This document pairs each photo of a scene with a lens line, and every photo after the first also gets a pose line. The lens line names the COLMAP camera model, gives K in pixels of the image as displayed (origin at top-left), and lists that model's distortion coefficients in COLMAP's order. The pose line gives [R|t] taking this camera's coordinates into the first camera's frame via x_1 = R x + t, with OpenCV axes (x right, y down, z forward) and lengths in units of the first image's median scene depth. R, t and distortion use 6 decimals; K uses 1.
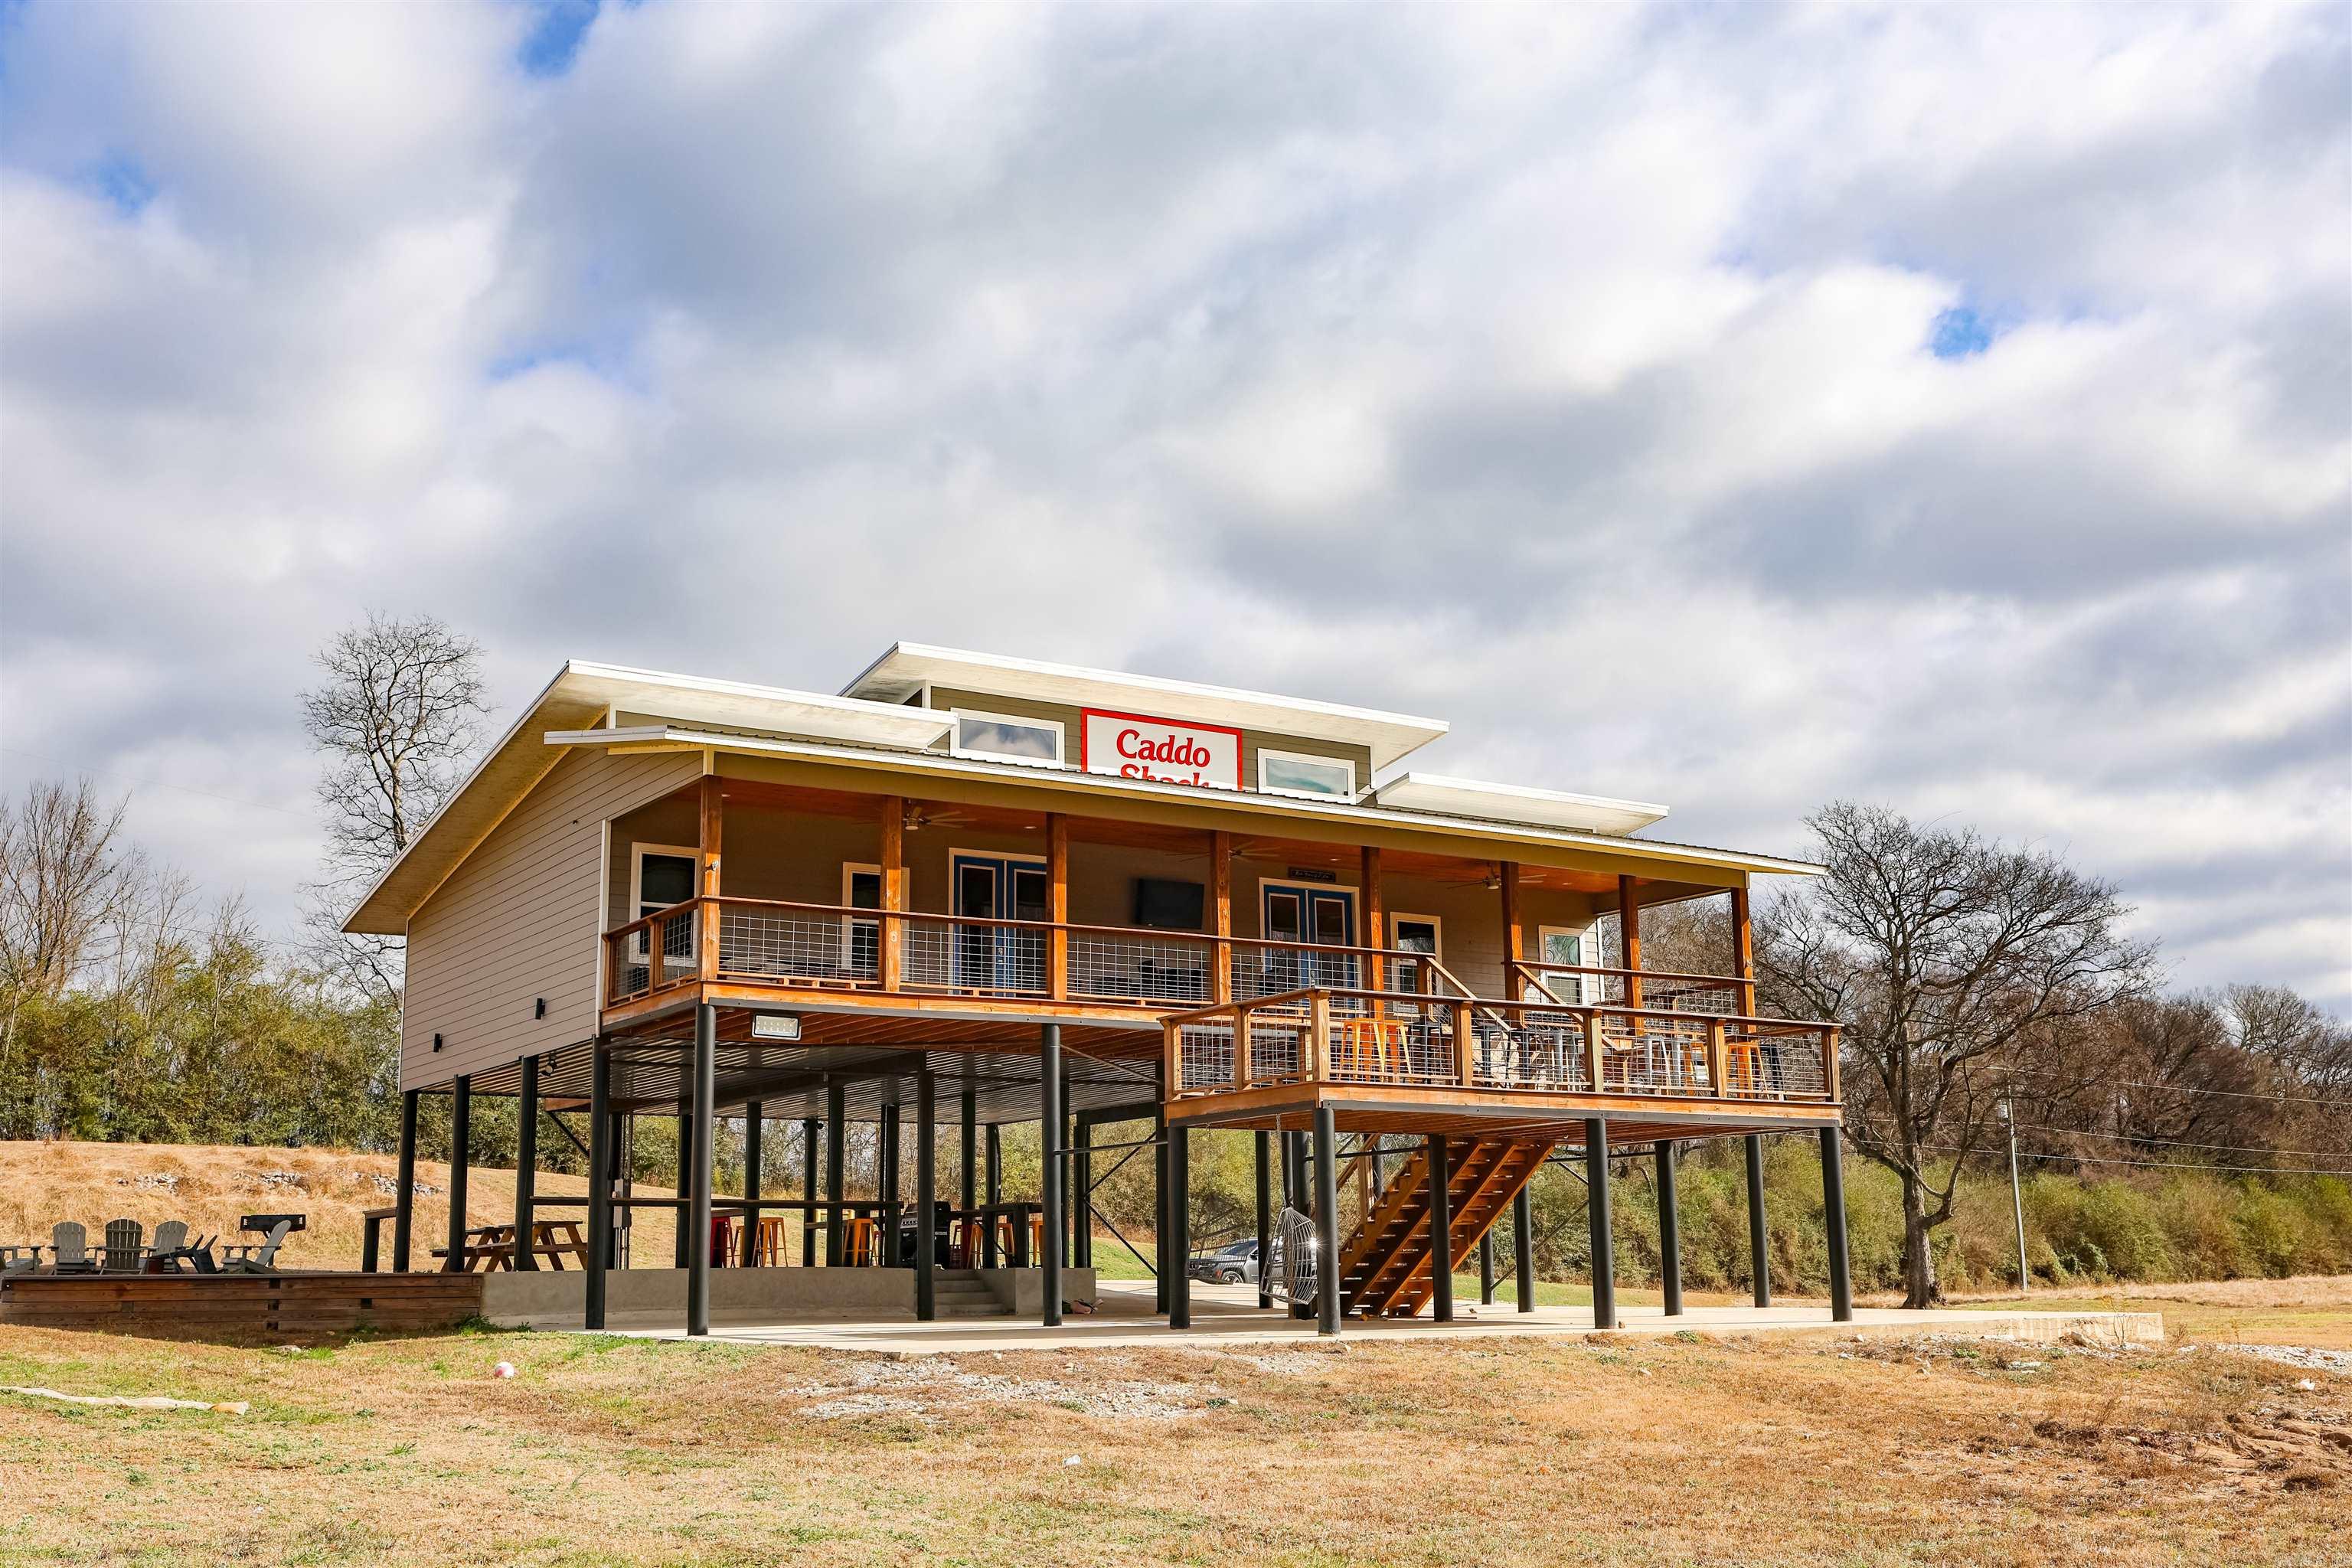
lens RADIAL K [[2382.0, 0, 1175.1], [0, 2382.0, 760.1], [0, 0, 1]] dist [0.024686, 0.000000]
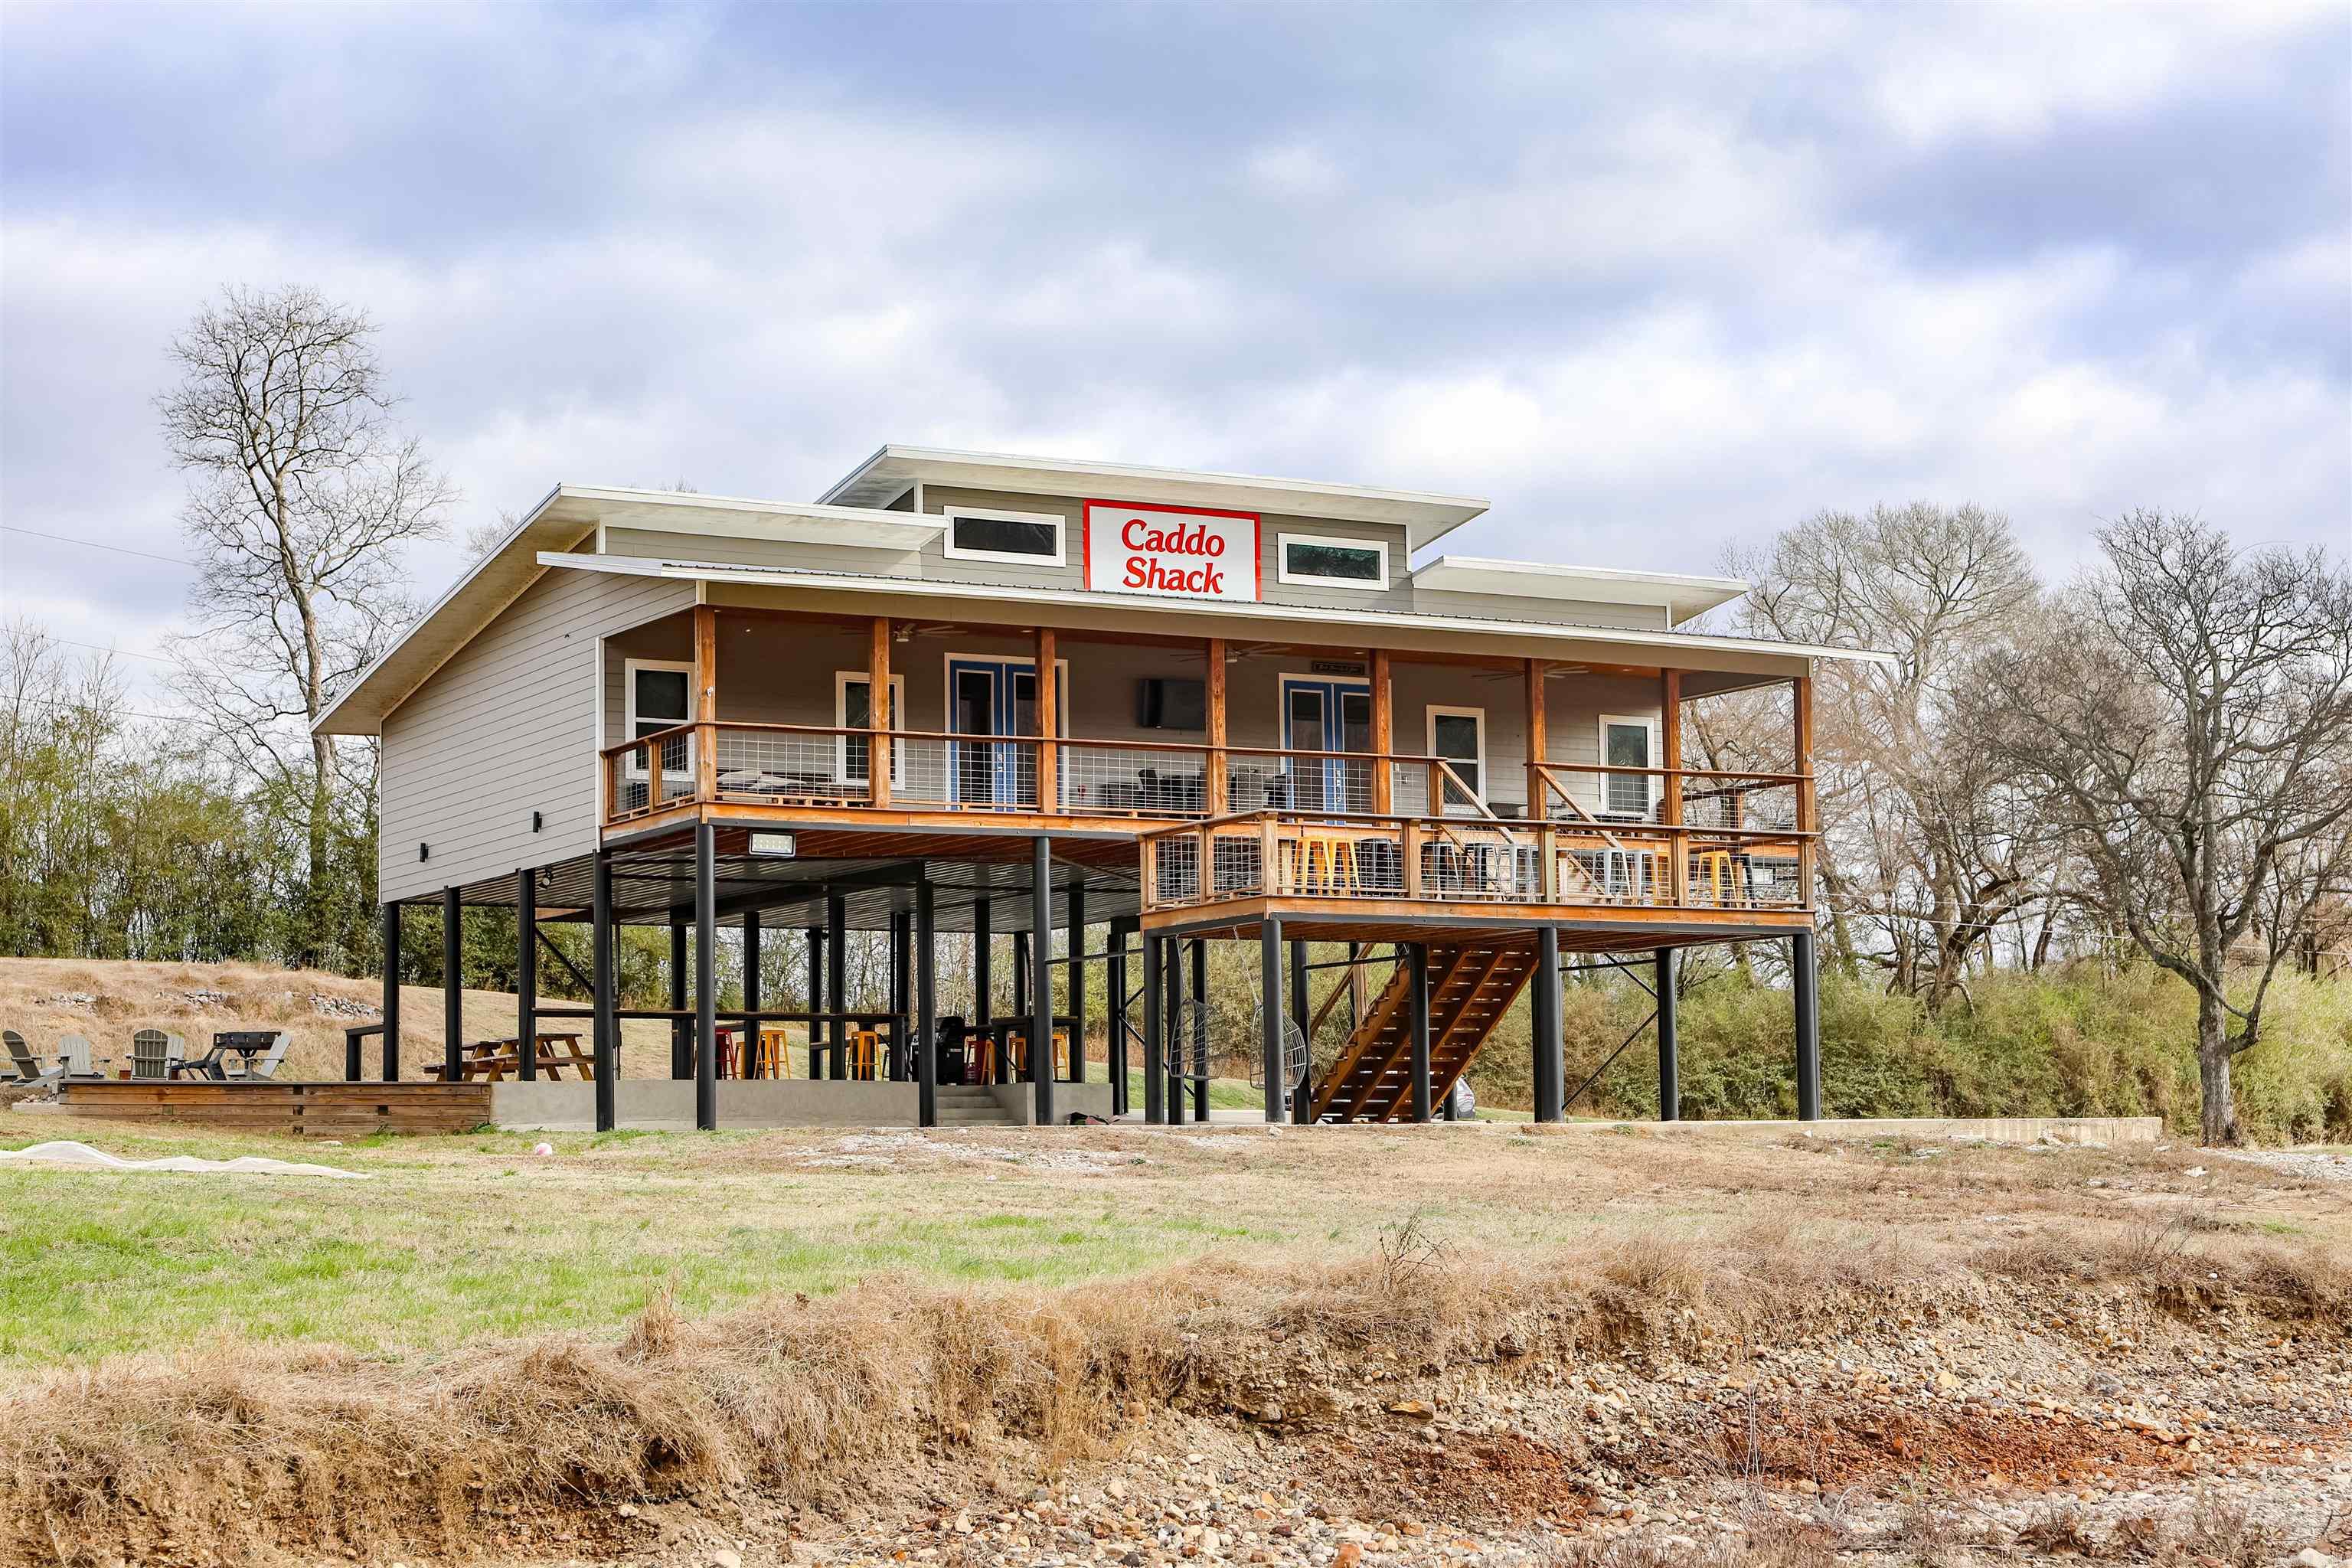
lens RADIAL K [[3728.1, 0, 1179.3], [0, 3728.1, 791.5], [0, 0, 1]] dist [0.092902, 0.000000]
pose [[0.998448, -0.007017, -0.055239, 0.081170], [0.013339, 0.993285, 0.114923, -0.077562], [0.054062, -0.115482, 0.991837, -0.489240]]
